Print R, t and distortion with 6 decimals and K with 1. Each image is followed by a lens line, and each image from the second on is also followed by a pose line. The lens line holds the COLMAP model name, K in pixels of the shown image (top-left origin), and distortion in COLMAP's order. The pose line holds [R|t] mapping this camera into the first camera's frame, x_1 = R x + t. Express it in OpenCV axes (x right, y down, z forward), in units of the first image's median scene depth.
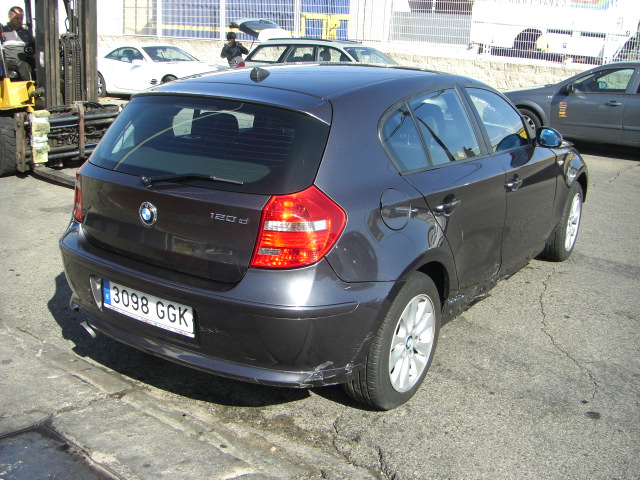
lens RADIAL K [[718.1, 0, 317.5], [0, 718.1, 240.8], [0, 0, 1]] dist [-0.141544, 0.000000]
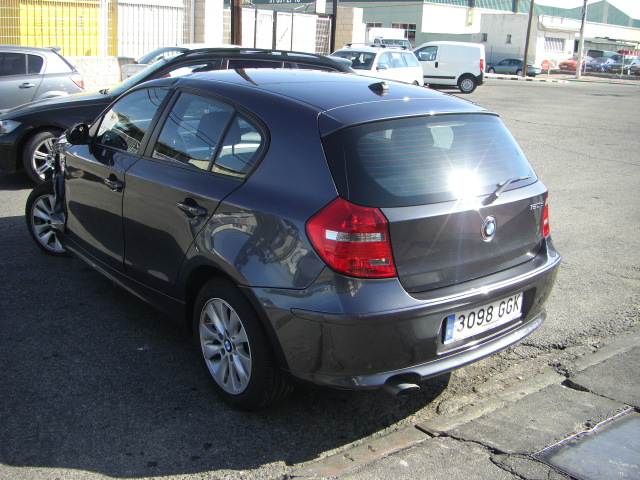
lens RADIAL K [[718.1, 0, 315.1], [0, 718.1, 239.1], [0, 0, 1]] dist [-0.141544, 0.000000]
pose [[0.301726, -0.292635, 0.907373, -1.231365], [0.252011, 0.942358, 0.220118, -0.308465], [-0.919485, 0.162253, 0.358081, 0.829793]]
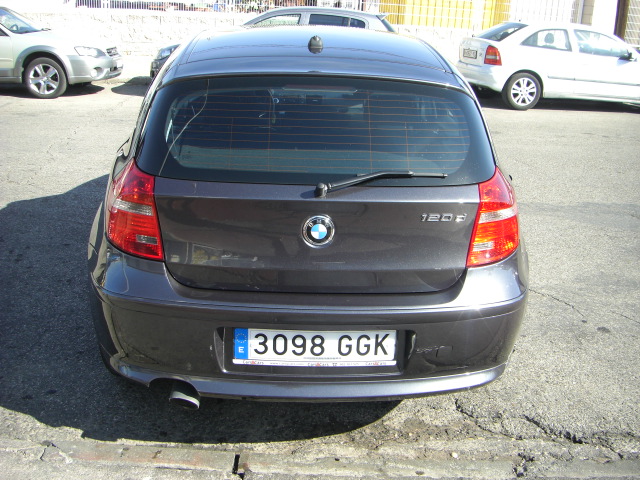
lens RADIAL K [[718.1, 0, 321.5], [0, 718.1, 246.5], [0, 0, 1]] dist [-0.141544, 0.000000]
pose [[0.802128, -0.200957, 0.562322, -0.654527], [0.155818, 0.979487, 0.127770, -0.116001], [-0.576464, -0.014868, 0.816987, 0.345237]]
